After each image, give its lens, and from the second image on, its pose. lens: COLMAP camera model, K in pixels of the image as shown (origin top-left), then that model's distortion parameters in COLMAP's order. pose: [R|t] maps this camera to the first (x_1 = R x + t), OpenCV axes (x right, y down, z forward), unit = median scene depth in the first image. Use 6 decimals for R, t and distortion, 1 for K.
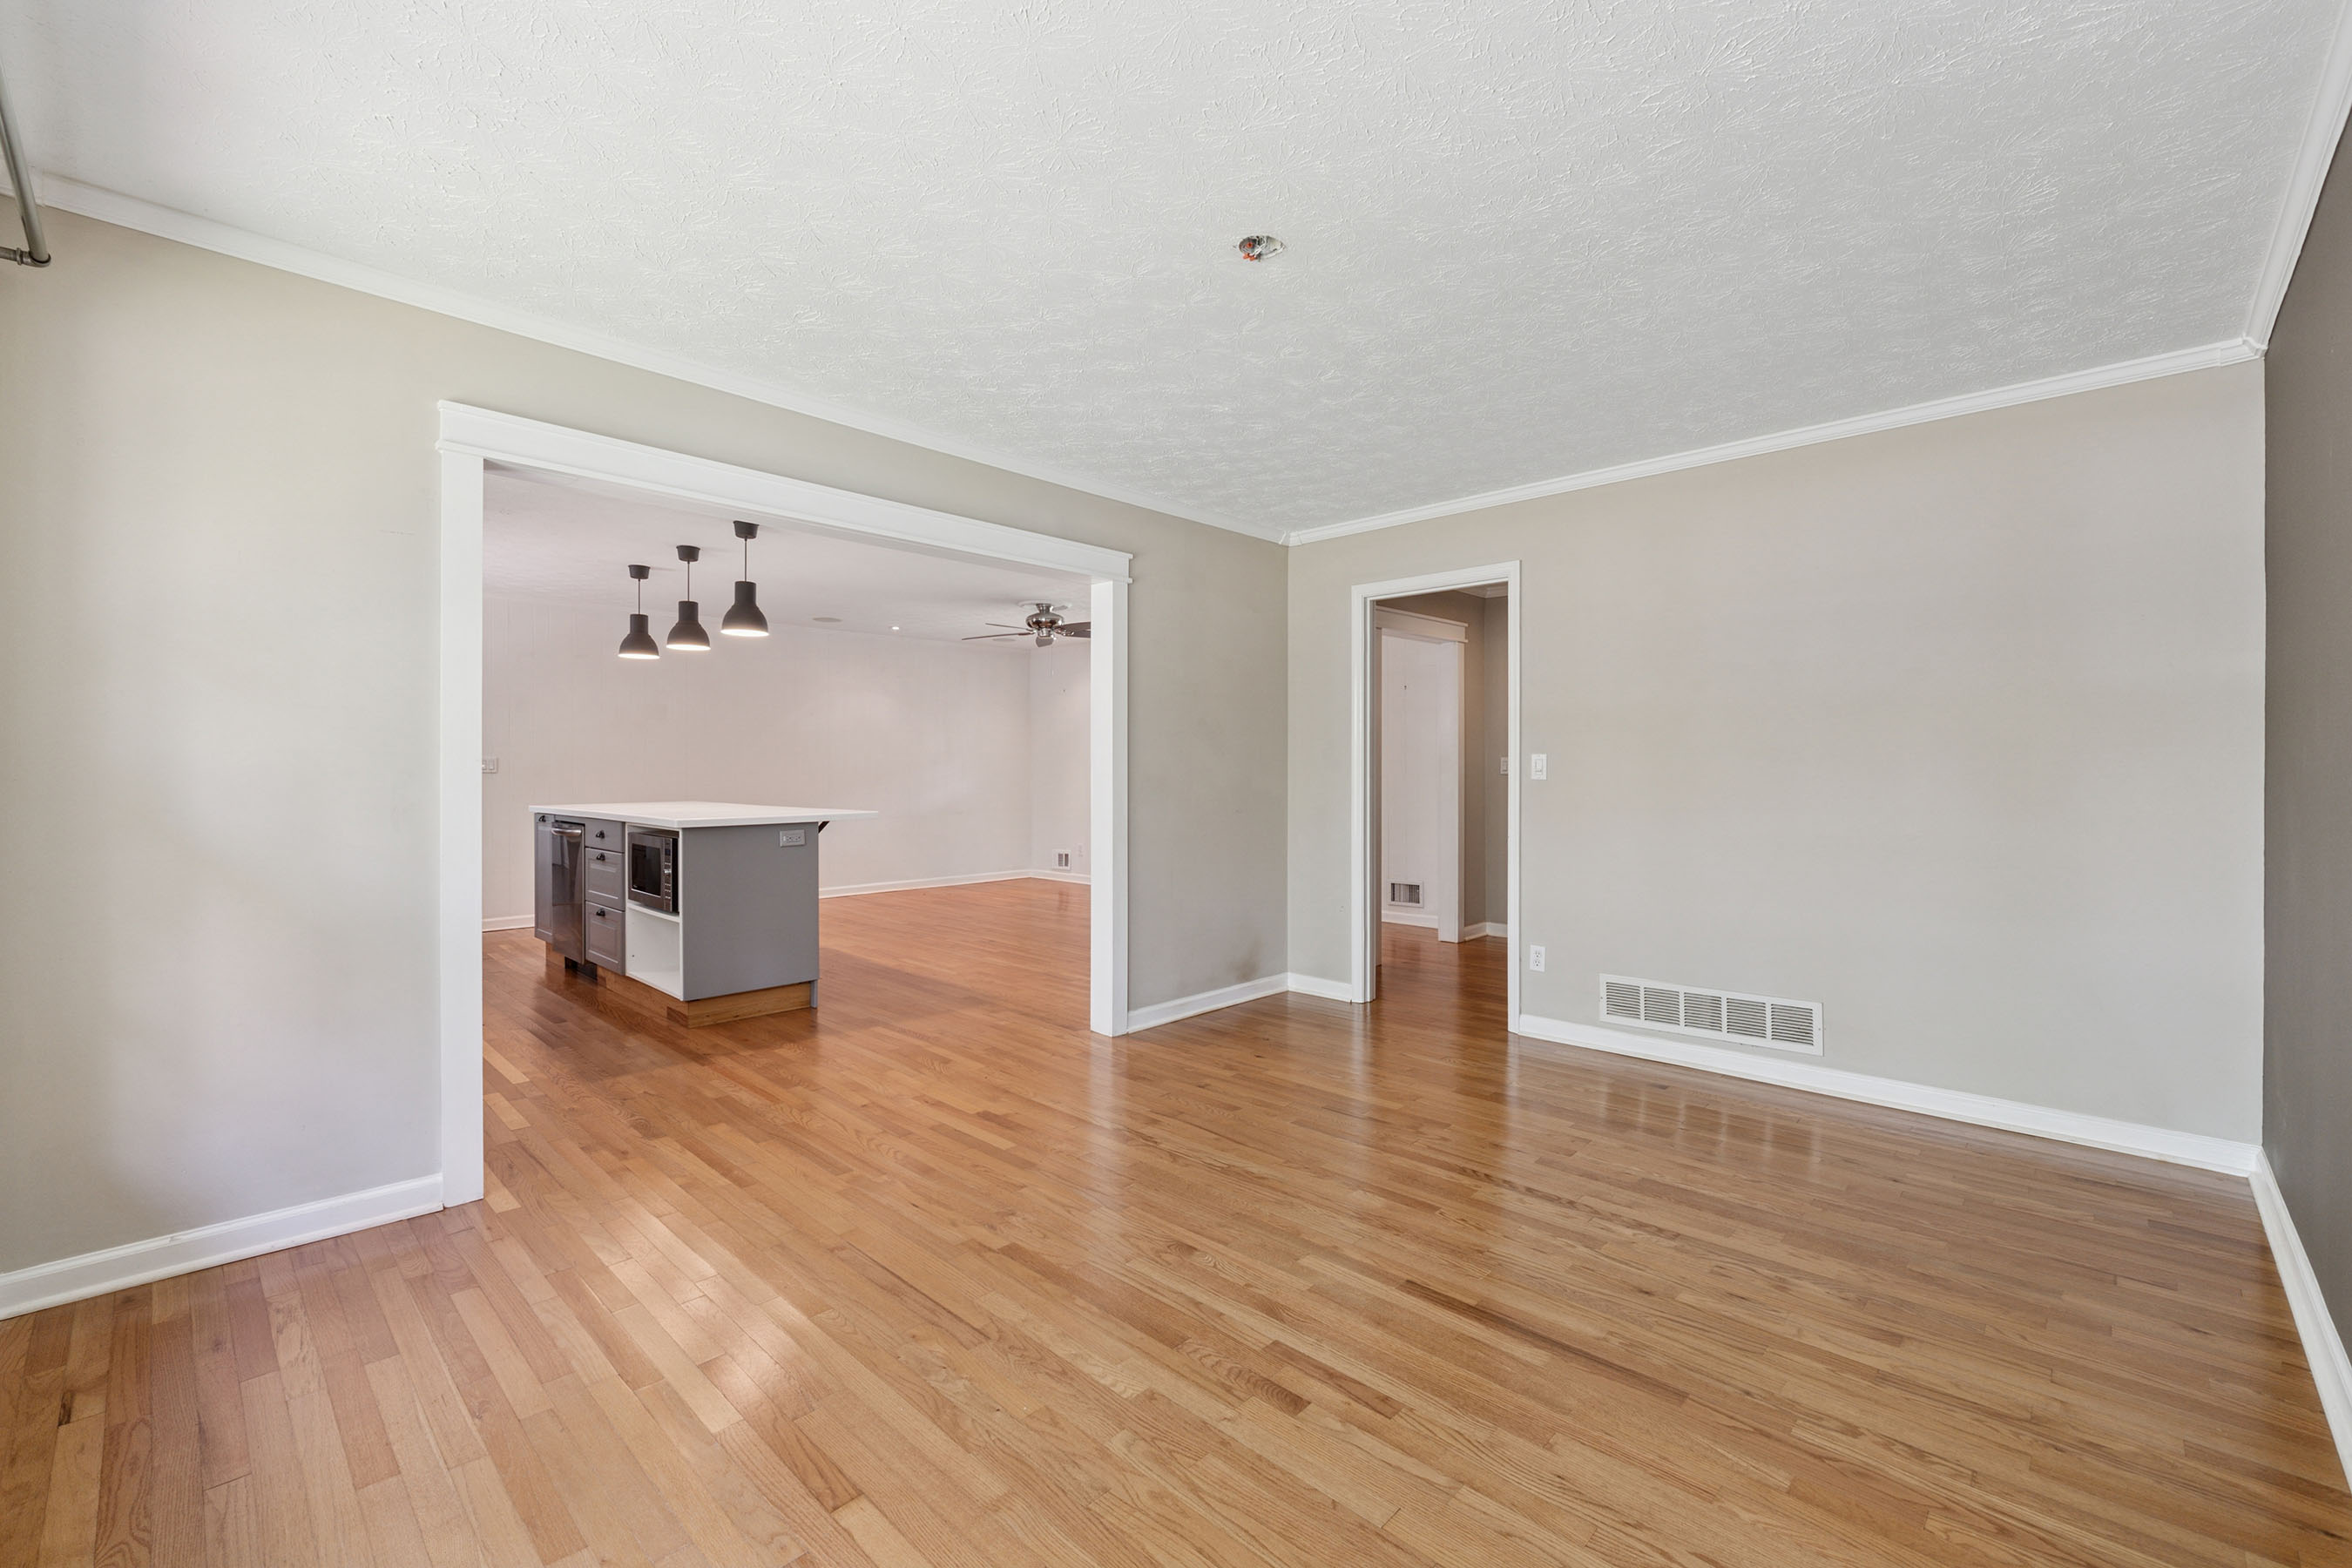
lens RADIAL K [[986.7, 0, 1192.3], [0, 986.7, 772.4], [0, 0, 1]] dist [-0.009086, 0.000446]
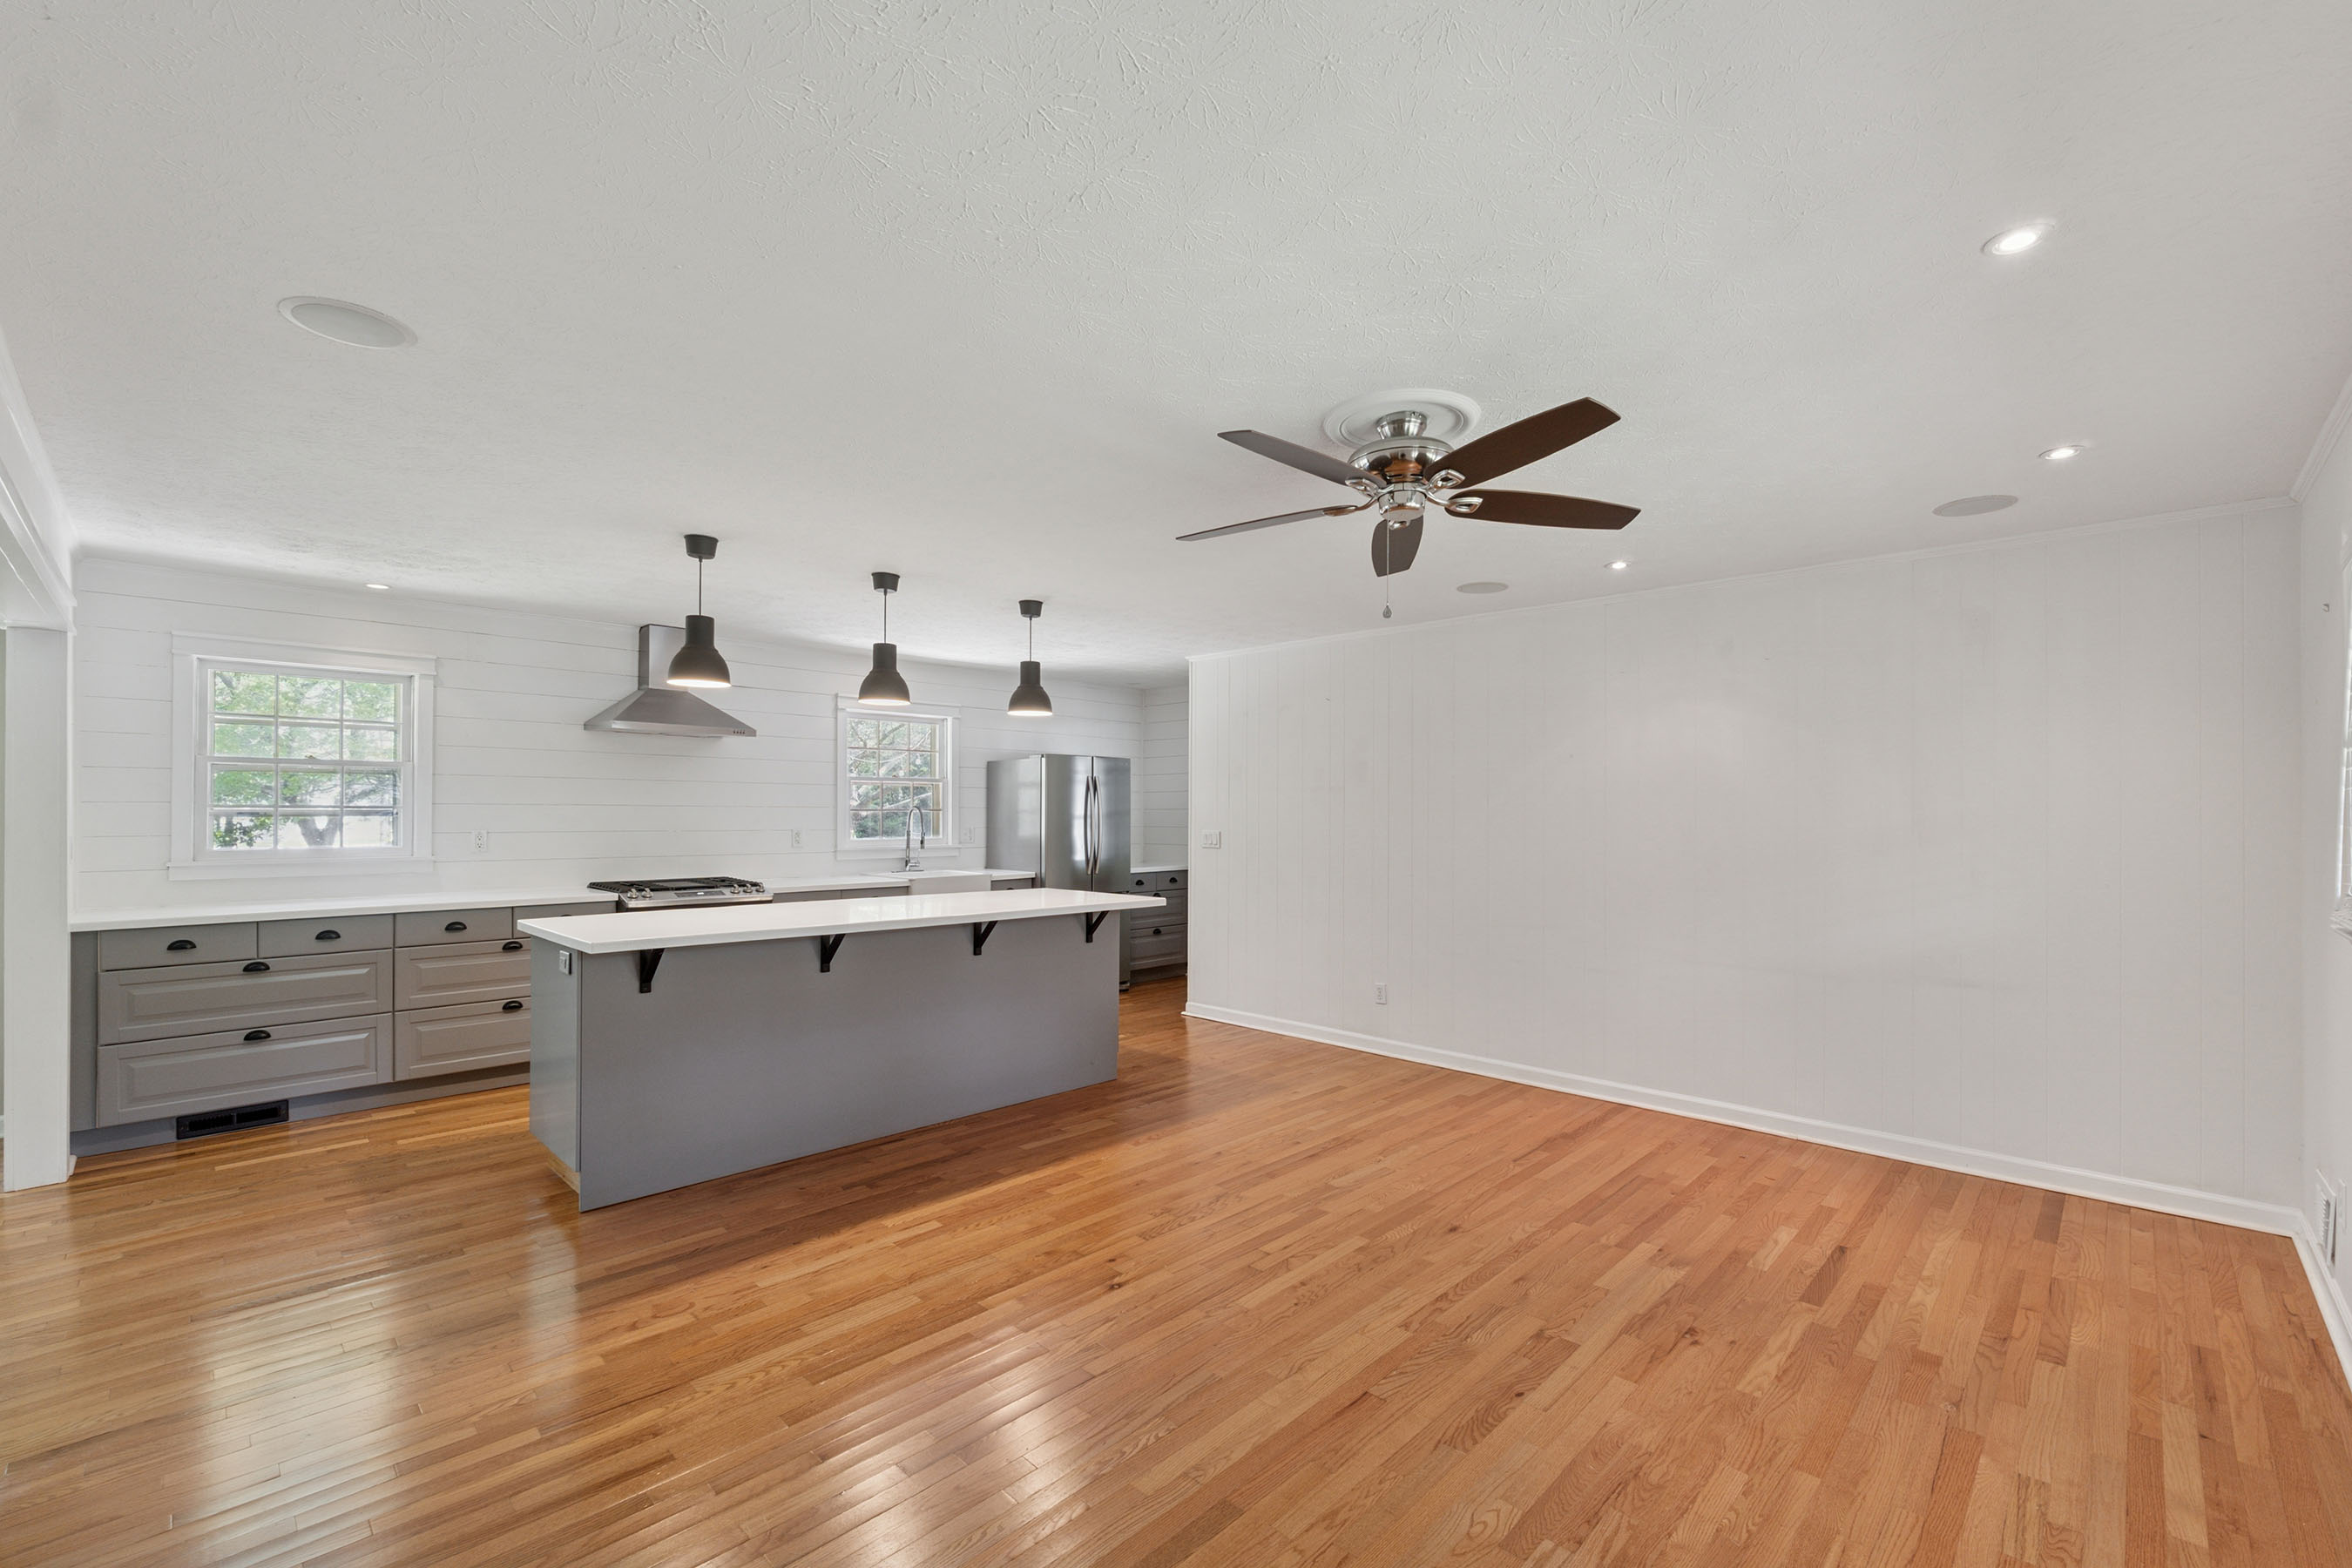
lens RADIAL K [[986.7, 0, 1198.7], [0, 986.7, 819.3], [0, 0, 1]] dist [-0.009086, 0.000446]
pose [[-0.004692, 0.005032, -0.999976, 0.344061], [-0.008594, 0.999950, 0.005072, -0.050626], [0.999952, 0.008618, -0.004649, 1.594595]]
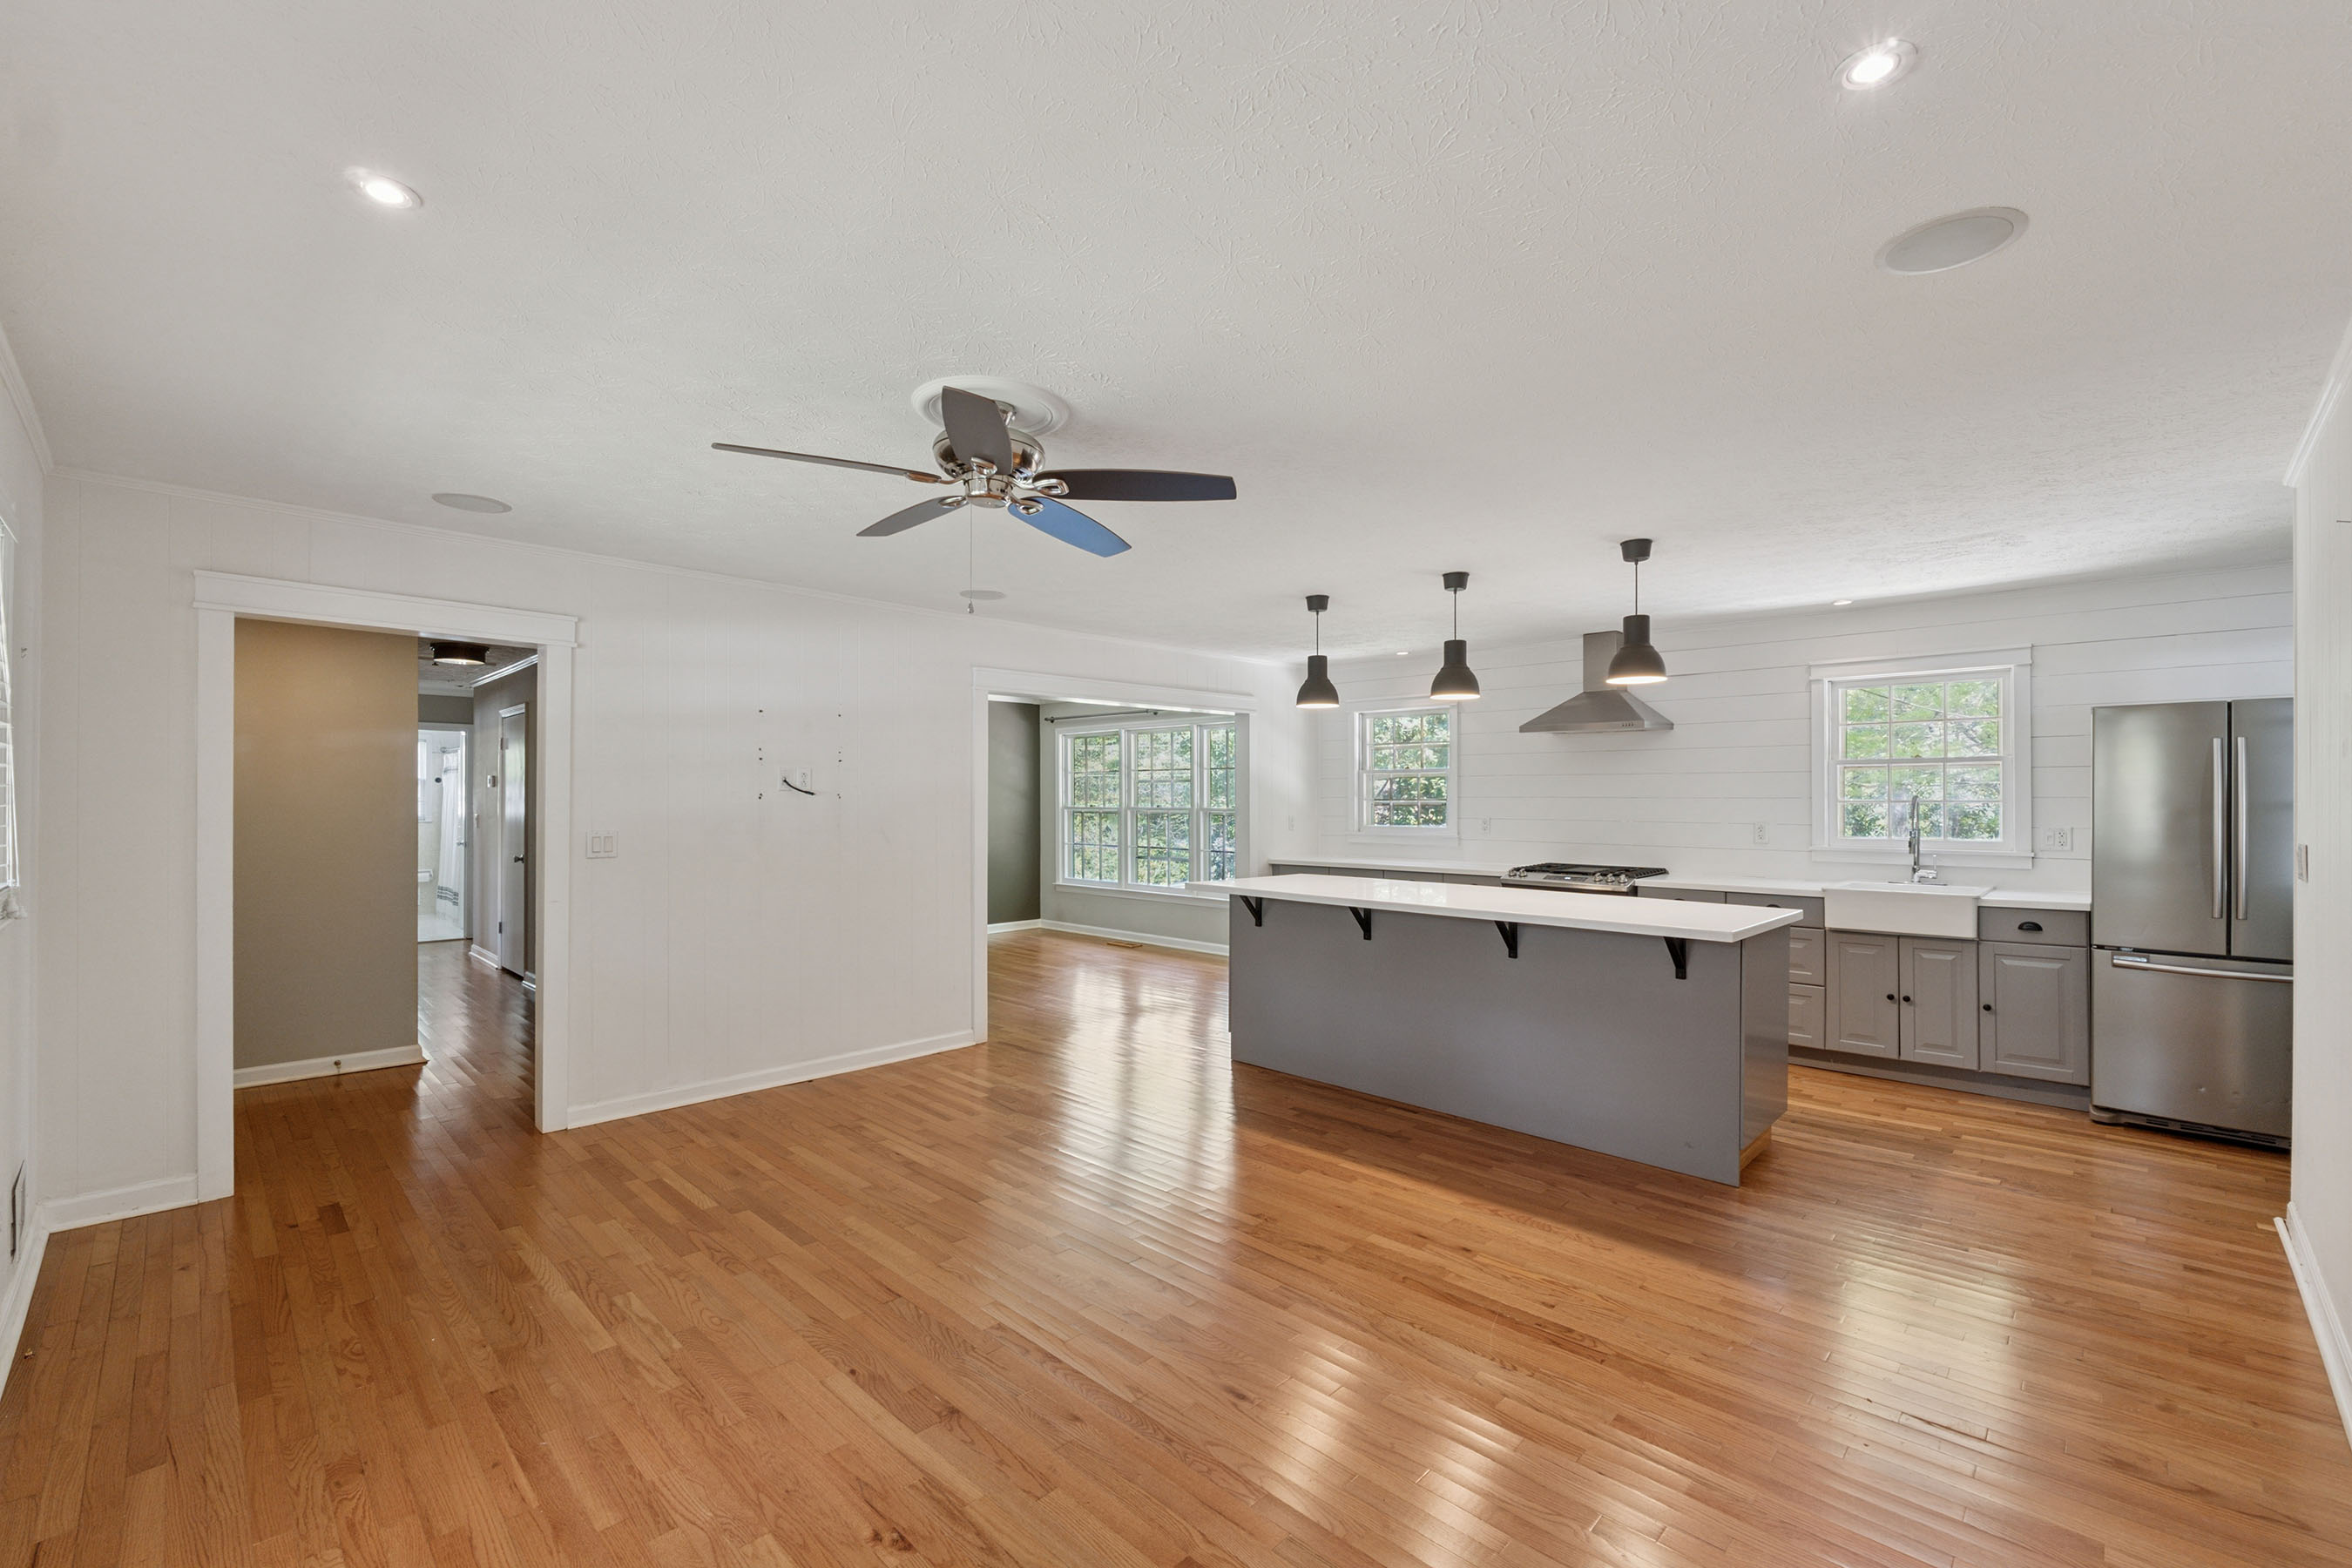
lens RADIAL K [[986.7, 0, 1184.0], [0, 986.7, 796.2], [0, 0, 1]] dist [-0.009086, 0.000446]
pose [[-0.999887, -0.005084, 0.014159, -0.379625], [-0.005078, 0.999987, 0.000441, -0.055637], [-0.014161, 0.000369, -0.999900, 2.310360]]
